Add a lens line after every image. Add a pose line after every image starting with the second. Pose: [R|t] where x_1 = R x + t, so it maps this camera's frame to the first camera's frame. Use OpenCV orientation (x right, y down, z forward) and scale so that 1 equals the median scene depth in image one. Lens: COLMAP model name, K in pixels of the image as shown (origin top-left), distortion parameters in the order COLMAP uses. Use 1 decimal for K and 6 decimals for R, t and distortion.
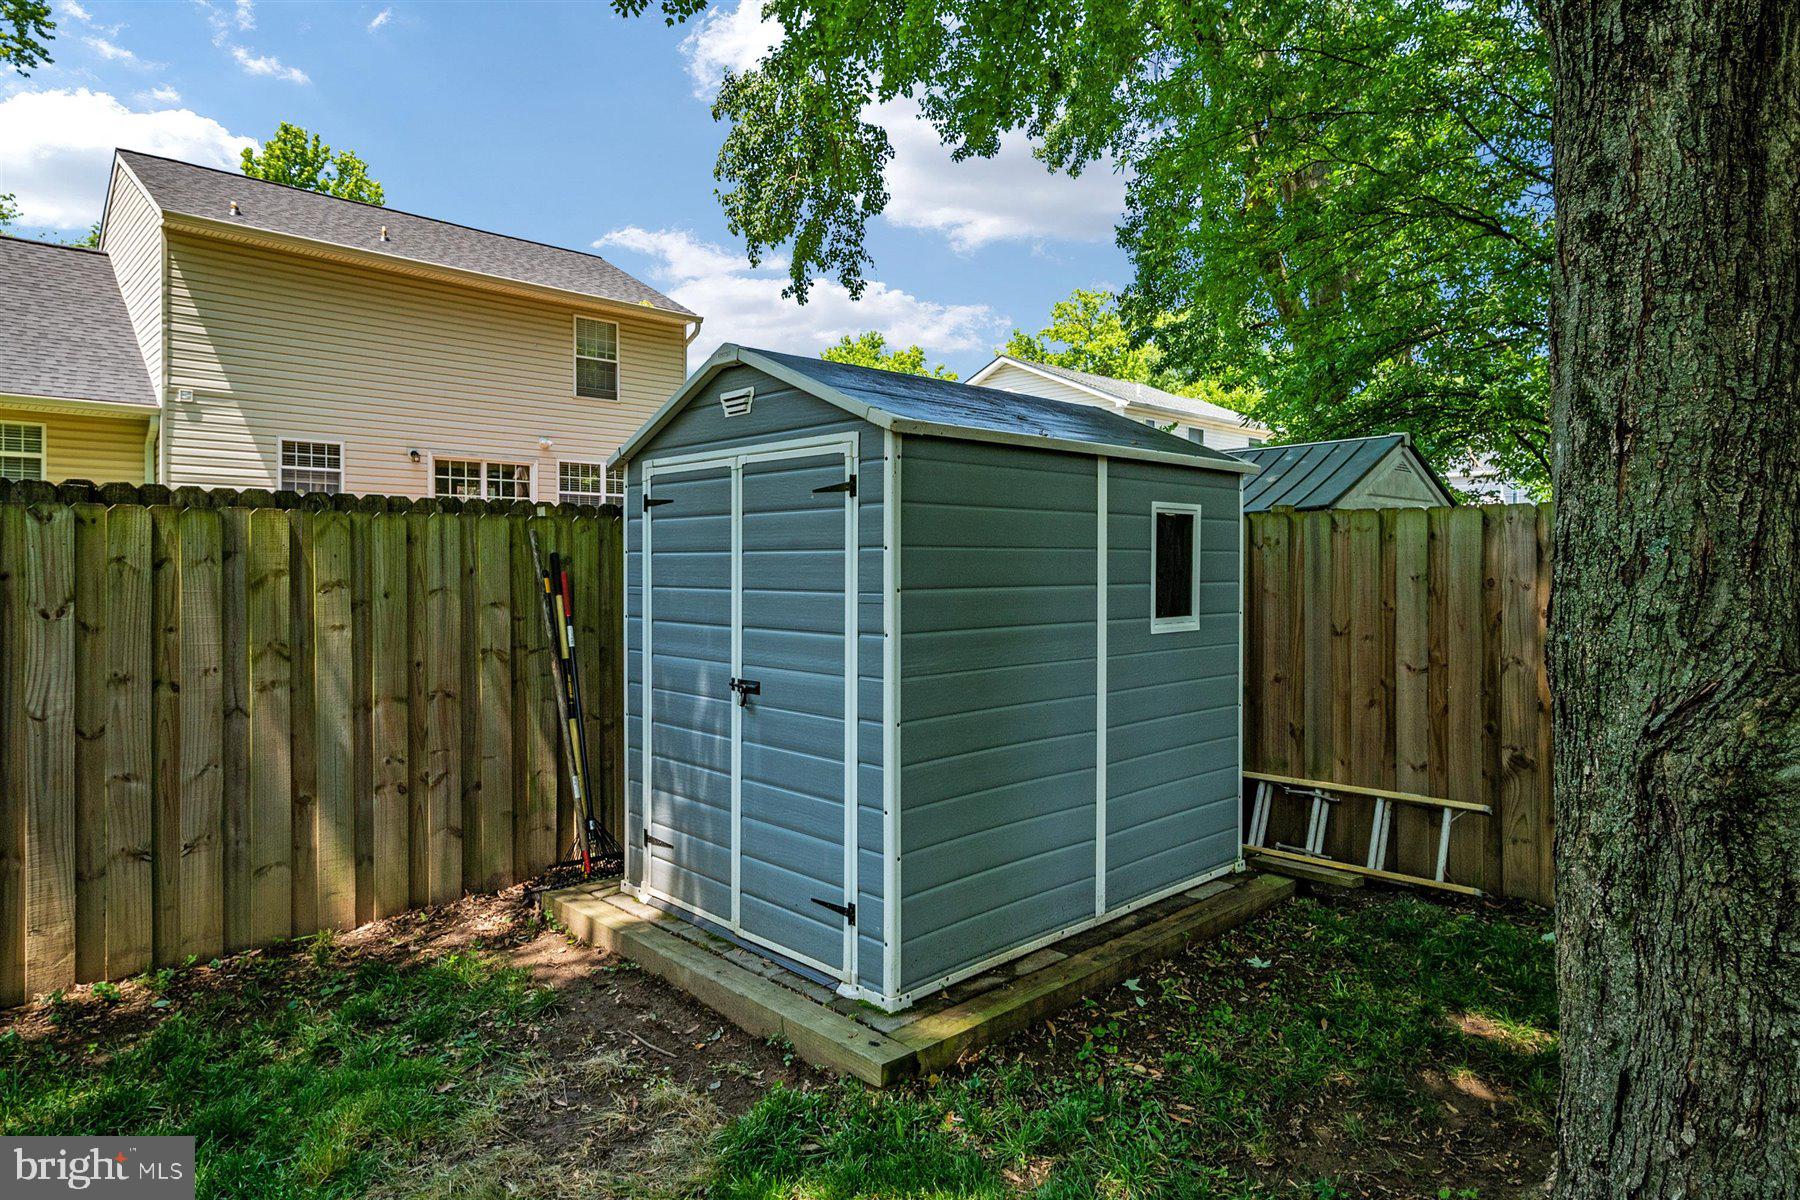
lens RADIAL K [[1067.6, 0, 895.8], [0, 1067.6, 586.6], [0, 0, 1]] dist [0.013082, -0.000435]
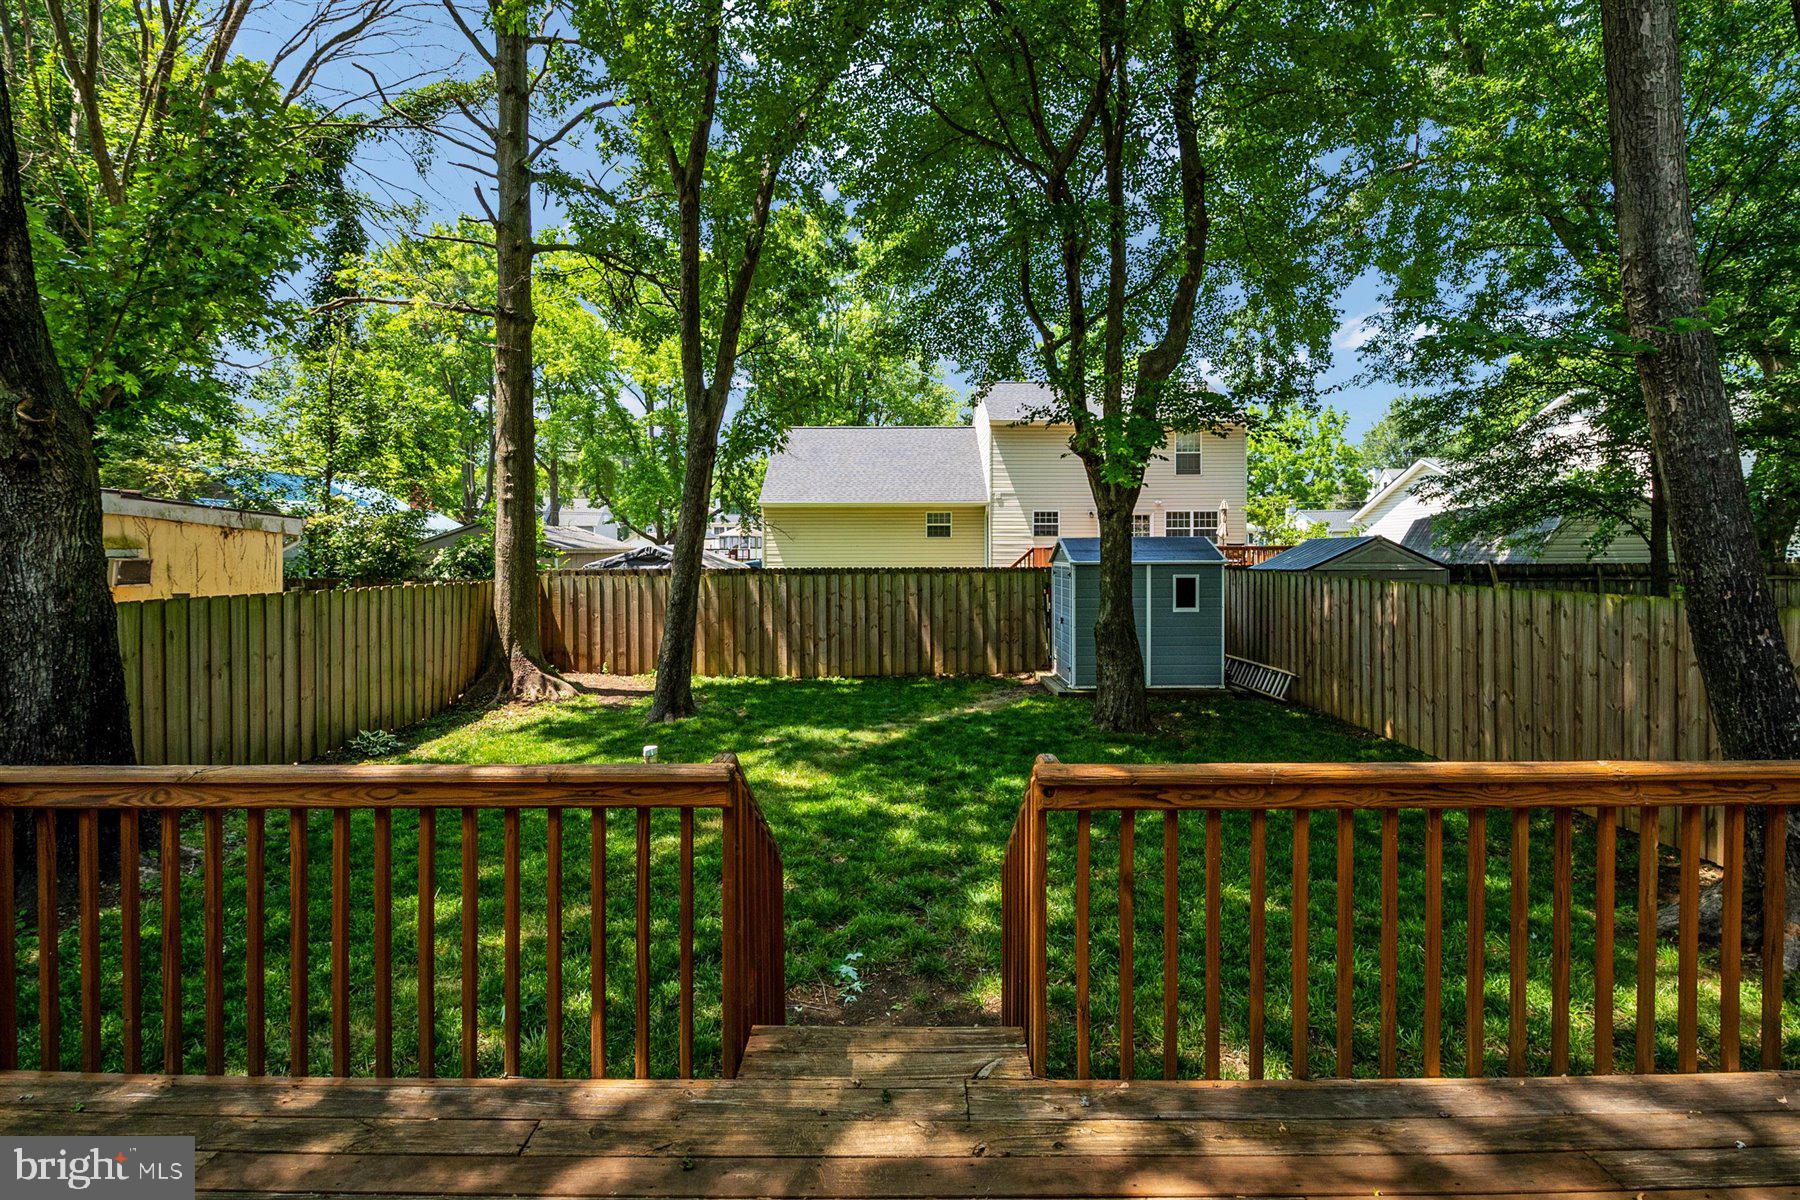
lens RADIAL K [[837.5, 0, 897.4], [0, 837.5, 546.2], [0, 0, 1]] dist [0.010358, -0.016670]
pose [[0.731799, -0.004978, -0.681502, 1.403214], [-0.009033, 0.999815, -0.017002, -0.114039], [0.681460, 0.018598, 0.731619, -1.608563]]
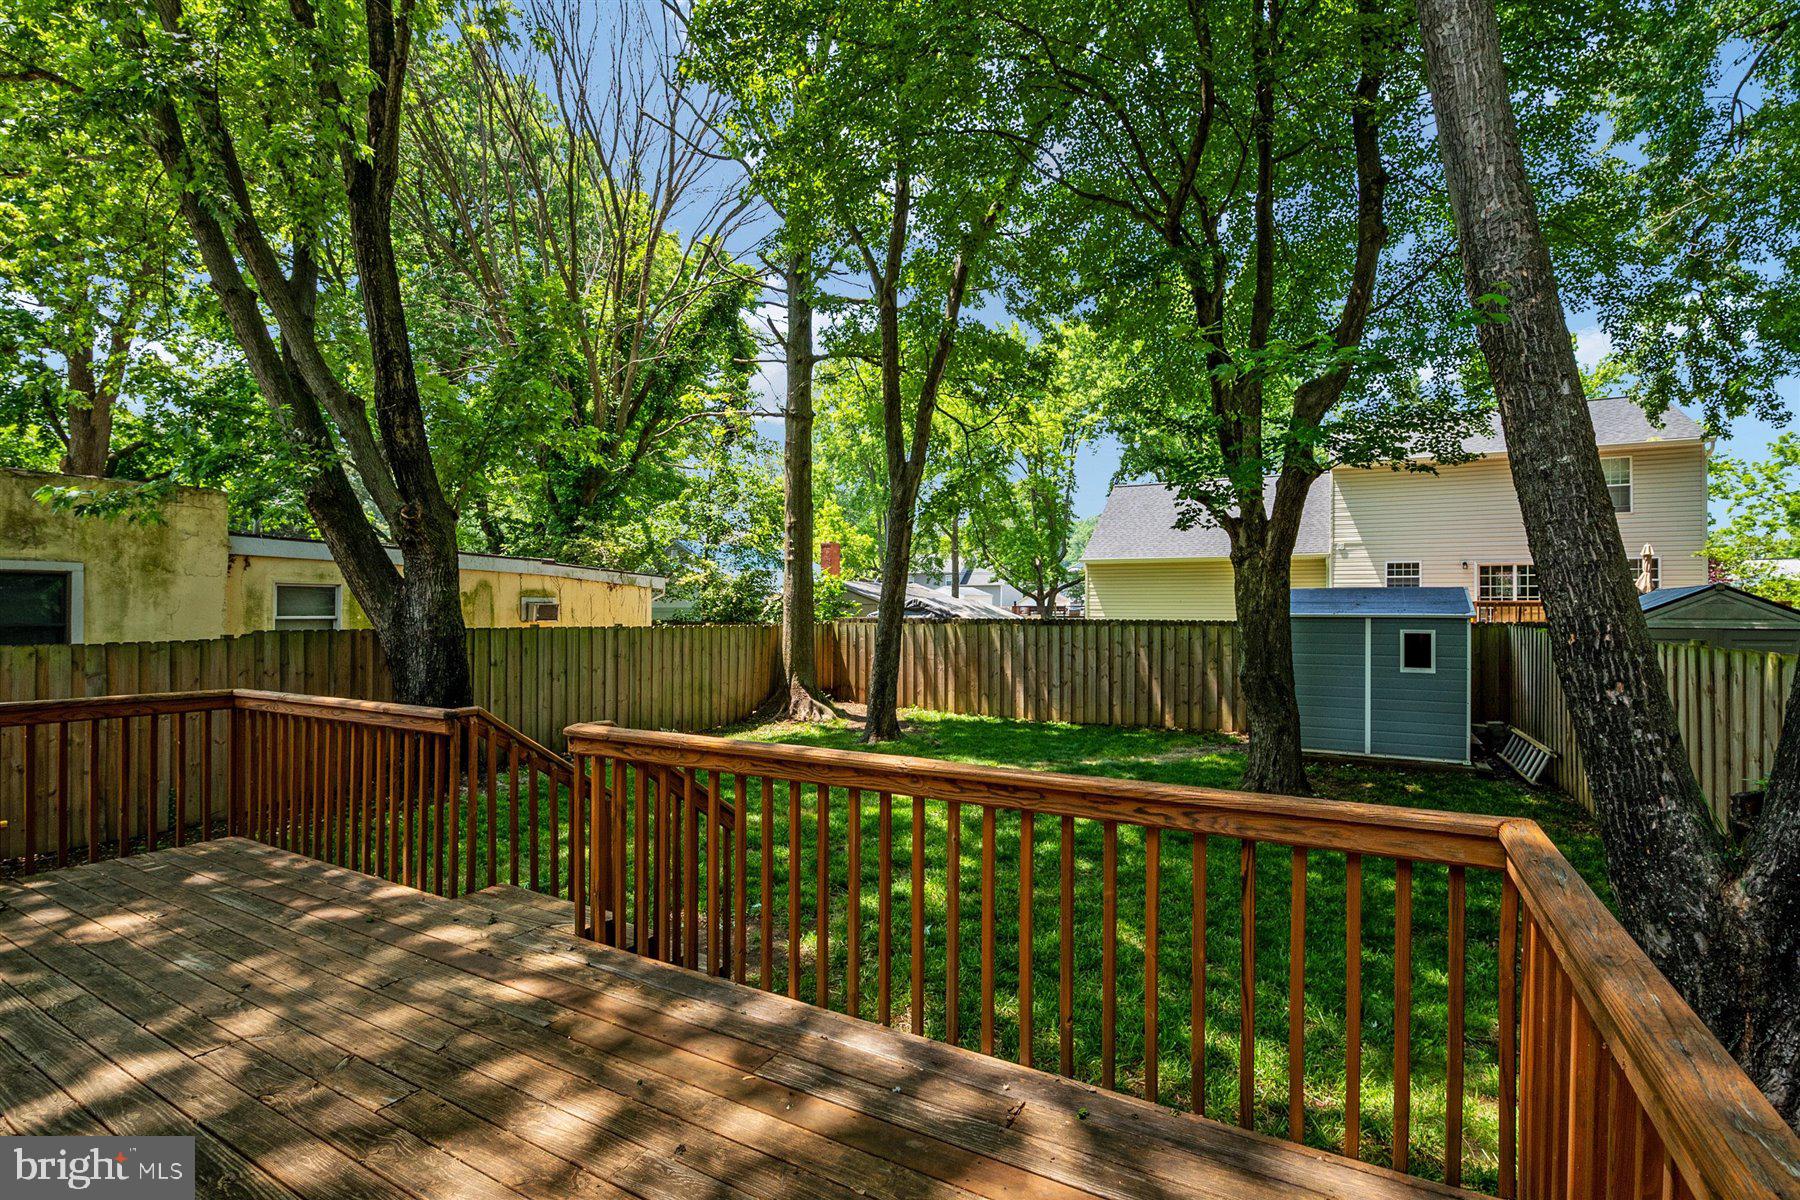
lens RADIAL K [[813.9, 0, 900.0], [0, 813.9, 600.0], [0, 0, 1]] dist [-0.003226, -0.001030]
pose [[0.317187, -0.008206, -0.948328, 1.938393], [-0.020693, 0.999665, -0.015571, -0.094994], [0.948137, 0.024562, 0.316911, -1.105062]]
